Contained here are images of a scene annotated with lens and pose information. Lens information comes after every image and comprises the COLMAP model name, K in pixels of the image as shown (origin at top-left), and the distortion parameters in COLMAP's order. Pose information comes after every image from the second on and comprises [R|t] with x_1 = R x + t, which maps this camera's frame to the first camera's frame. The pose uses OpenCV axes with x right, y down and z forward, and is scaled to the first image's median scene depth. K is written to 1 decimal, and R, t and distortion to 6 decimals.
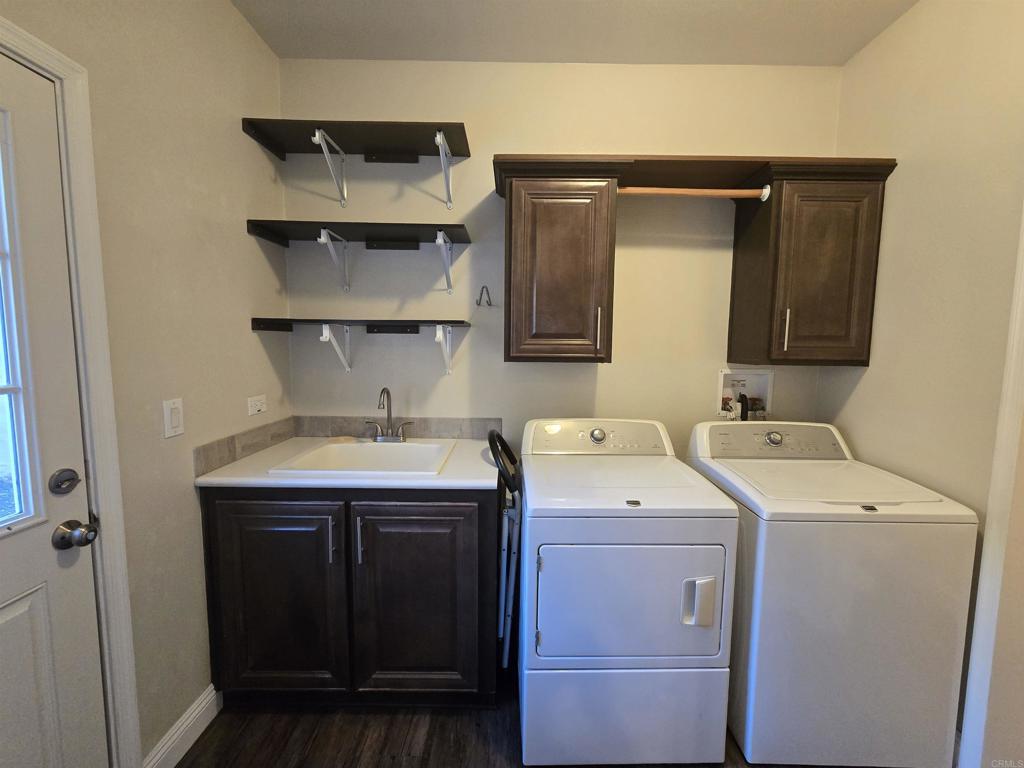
lens RADIAL K [[419.1, 0, 511.2], [0, 419.1, 384.6], [0, 0, 1]] dist [0.000242, 0.000131]
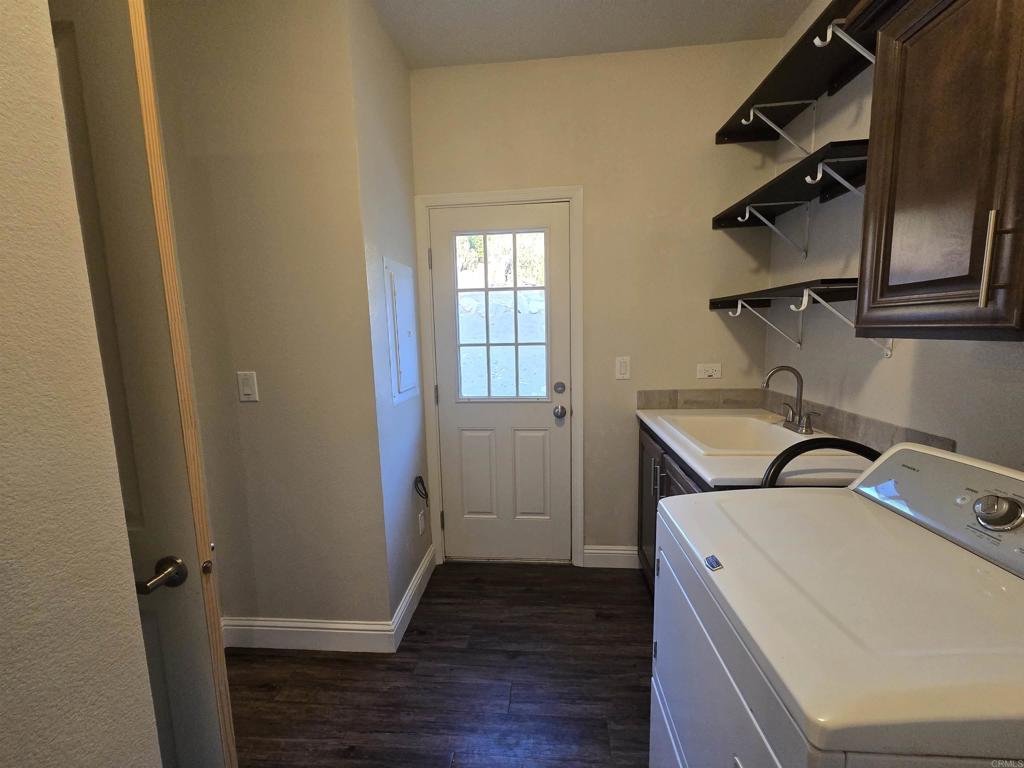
lens RADIAL K [[419.1, 0, 508.8], [0, 419.1, 381.4], [0, 0, 1]] dist [0.000242, 0.000131]
pose [[-0.066545, 0.116020, -0.991015, 0.693558], [-0.075022, 0.989824, 0.120918, -0.026762], [0.994959, 0.082395, -0.057164, 0.535385]]
